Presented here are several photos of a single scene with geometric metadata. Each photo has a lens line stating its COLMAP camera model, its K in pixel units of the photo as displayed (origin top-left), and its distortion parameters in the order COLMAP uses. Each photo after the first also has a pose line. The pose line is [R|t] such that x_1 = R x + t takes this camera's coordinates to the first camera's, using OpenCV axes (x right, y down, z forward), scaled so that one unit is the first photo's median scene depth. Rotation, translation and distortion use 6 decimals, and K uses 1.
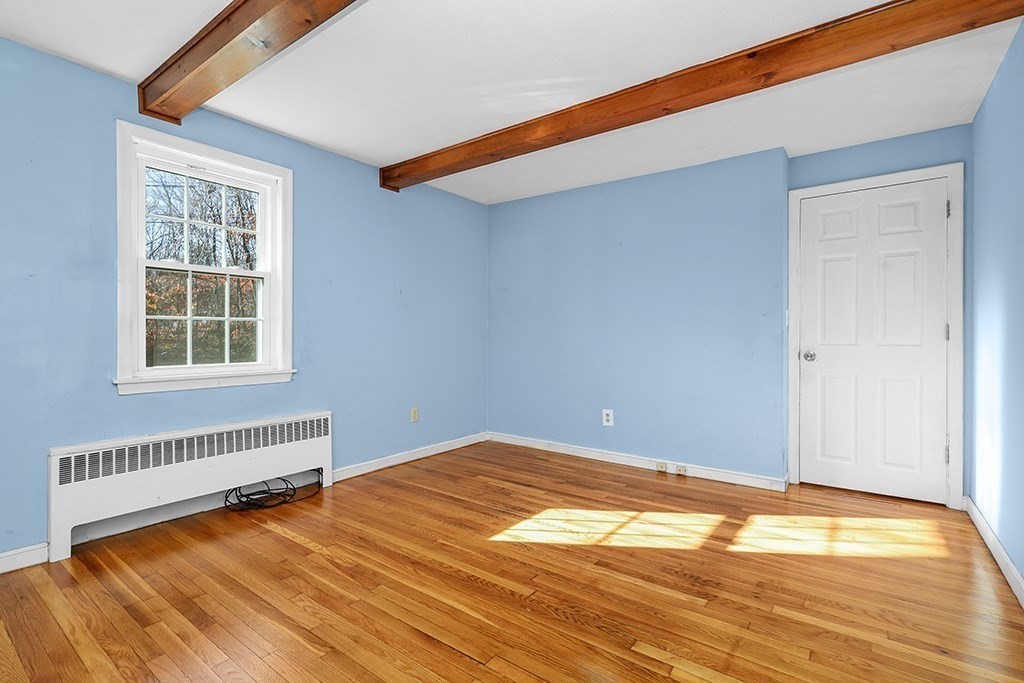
lens RADIAL K [[479.3, 0, 522.8], [0, 479.3, 337.6], [0, 0, 1]] dist [0.017079, -0.000110]
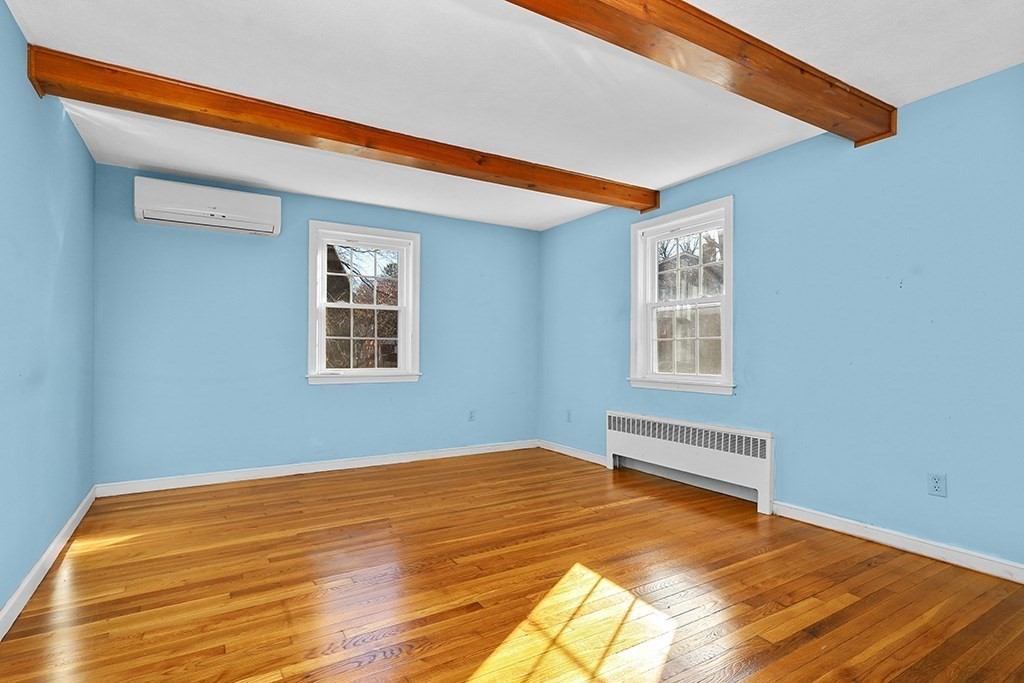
lens RADIAL K [[483.6, 0, 544.5], [0, 483.6, 350.0], [0, 0, 1]] dist [0.001751, 0.000496]
pose [[-0.315563, -0.009590, -0.948856, 0.849085], [-0.009294, 0.999932, -0.007015, 0.005526], [0.948859, 0.006605, -0.315631, 1.225010]]
